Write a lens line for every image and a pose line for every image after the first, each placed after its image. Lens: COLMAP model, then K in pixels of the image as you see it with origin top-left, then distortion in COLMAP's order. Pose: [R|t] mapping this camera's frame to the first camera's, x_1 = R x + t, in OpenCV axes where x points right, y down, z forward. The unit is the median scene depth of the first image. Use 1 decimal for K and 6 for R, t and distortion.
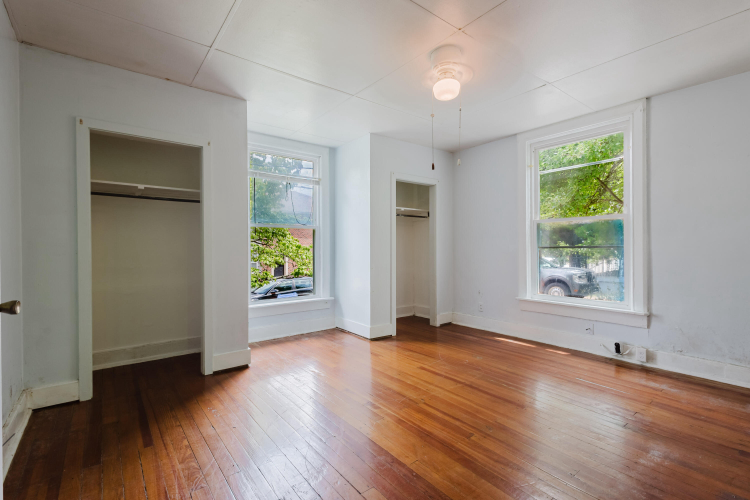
lens RADIAL K [[345.3, 0, 372.2], [0, 345.3, 250.4], [0, 0, 1]] dist [0.010669, -0.001200]
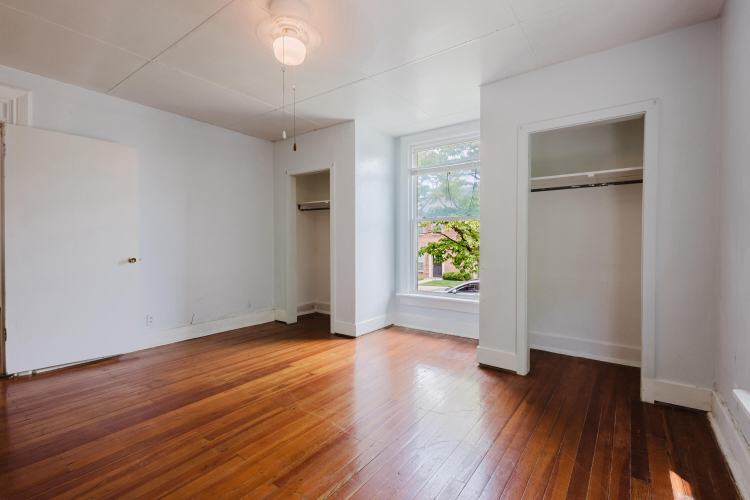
lens RADIAL K [[345.3, 0, 369.3], [0, 345.3, 235.4], [0, 0, 1]] dist [0.010669, -0.001200]
pose [[0.268736, -0.017319, -0.963058, 0.828726], [-0.013379, 0.999675, -0.021711, 0.003087], [0.963121, 0.018720, 0.268417, 0.732864]]
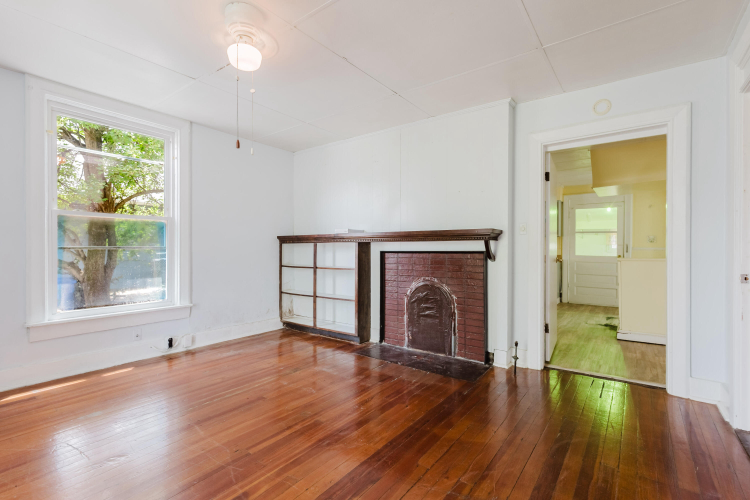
lens RADIAL K [[345.3, 0, 374.2], [0, 345.3, 250.3], [0, 0, 1]] dist [0.010669, -0.001200]
pose [[-0.273852, 0.002325, 0.961769, -0.505896], [0.009836, 0.999952, 0.000383, 0.003642], [-0.961721, 0.009565, -0.273862, 0.714334]]
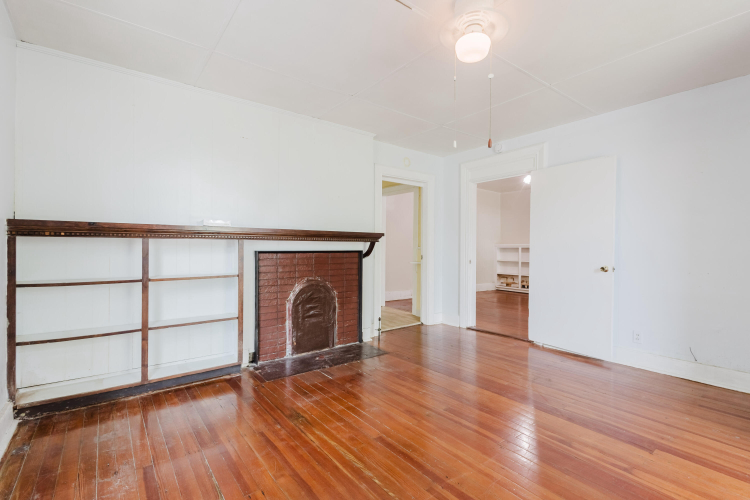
lens RADIAL K [[345.3, 0, 375.9], [0, 345.3, 250.0], [0, 0, 1]] dist [0.010669, -0.001200]
pose [[-0.999994, 0.001824, -0.002826, 0.331418], [0.001780, 0.999881, 0.015304, -0.010973], [0.002854, 0.015299, -0.999879, 1.364327]]
